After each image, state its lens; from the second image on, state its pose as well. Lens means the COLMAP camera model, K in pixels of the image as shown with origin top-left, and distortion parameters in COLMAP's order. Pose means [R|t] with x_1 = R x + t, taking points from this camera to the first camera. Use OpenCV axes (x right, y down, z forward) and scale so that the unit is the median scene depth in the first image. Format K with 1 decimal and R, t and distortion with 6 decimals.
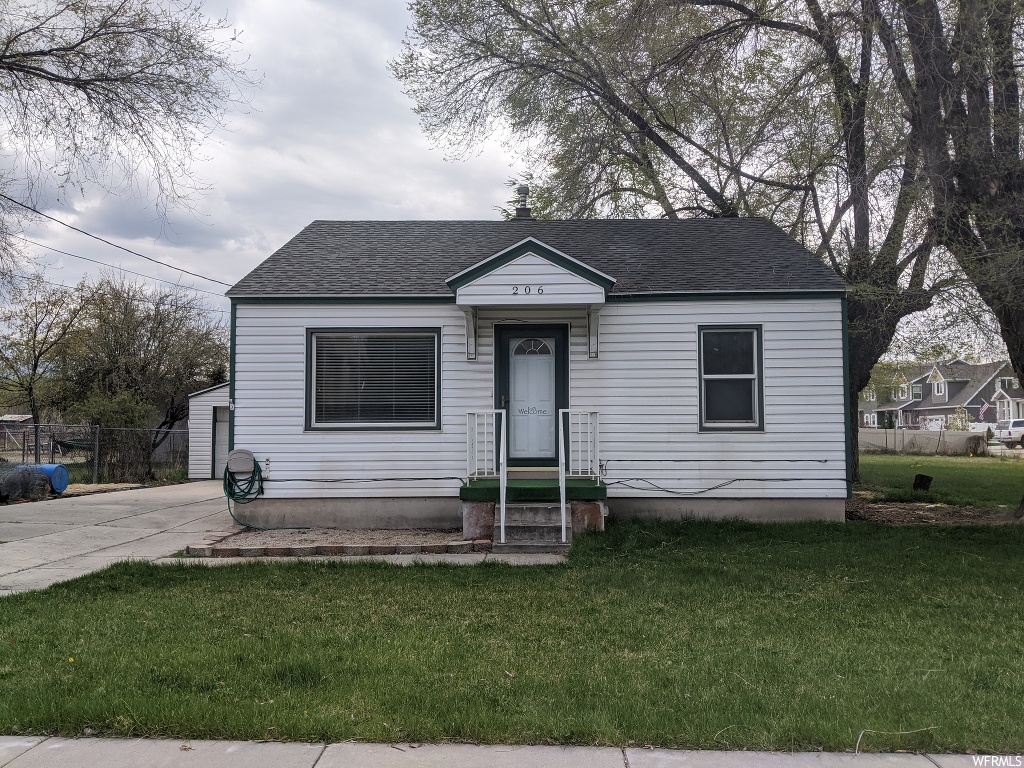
lens RADIAL K [[810.8, 0, 518.5], [0, 810.8, 385.8], [0, 0, 1]] dist [0.038942, -0.072286]
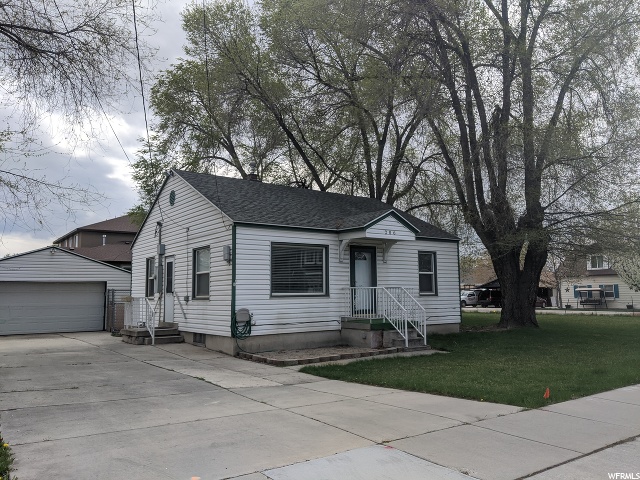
lens RADIAL K [[506.7, 0, 324.1], [0, 506.7, 241.1], [0, 0, 1]] dist [0.038942, -0.072286]
pose [[0.789654, 0.059743, 0.610637, -0.875802], [-0.024283, 0.997511, -0.066192, 0.001154], [-0.613072, 0.037441, 0.789139, 0.017740]]
